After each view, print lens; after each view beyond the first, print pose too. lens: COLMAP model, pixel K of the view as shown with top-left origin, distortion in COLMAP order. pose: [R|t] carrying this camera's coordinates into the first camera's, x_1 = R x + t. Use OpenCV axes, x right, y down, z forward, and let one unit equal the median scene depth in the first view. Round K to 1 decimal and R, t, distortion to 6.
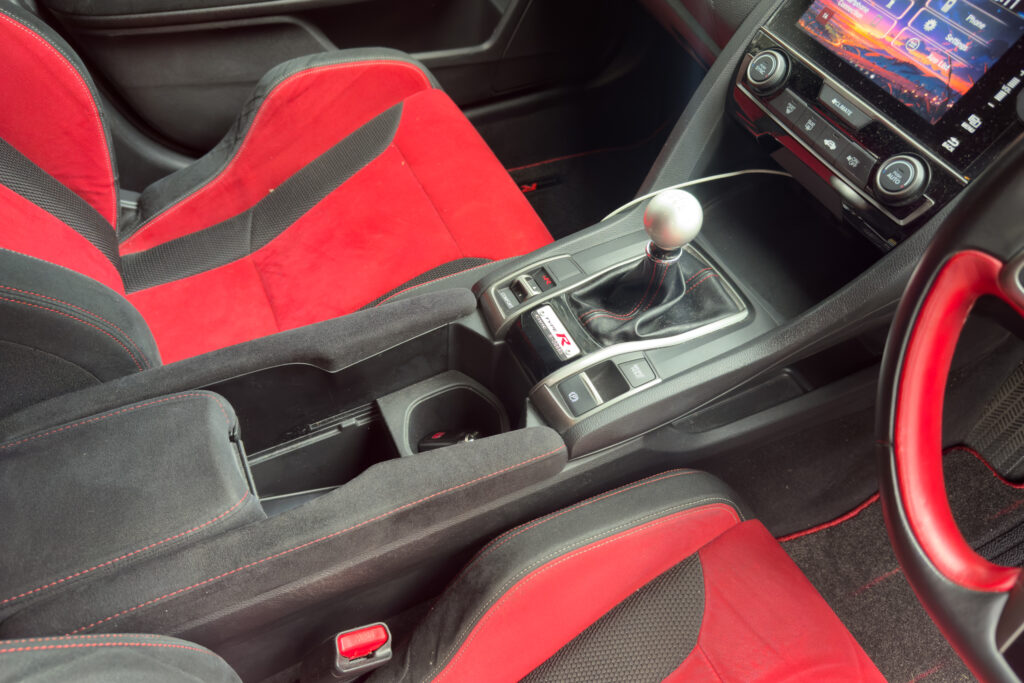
lens RADIAL K [[728.8, 0, 512.0], [0, 728.8, 341.5], [0, 0, 1]] dist [-0.006249, -0.006079]
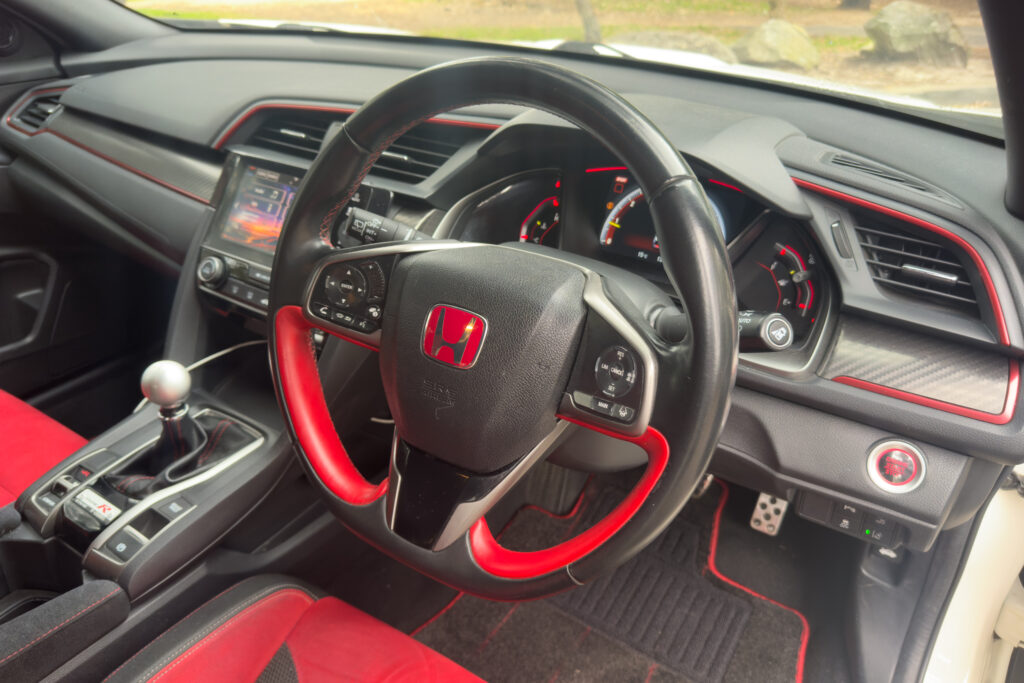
lens RADIAL K [[717.3, 0, 512.0], [0, 717.3, 341.5], [0, 0, 1]] dist [-0.000926, -0.002980]
pose [[0.852189, -0.264220, 0.451622, 0.180669], [0.407431, 0.876642, -0.255927, 0.323996], [-0.328290, 0.402103, 0.854716, -0.298016]]
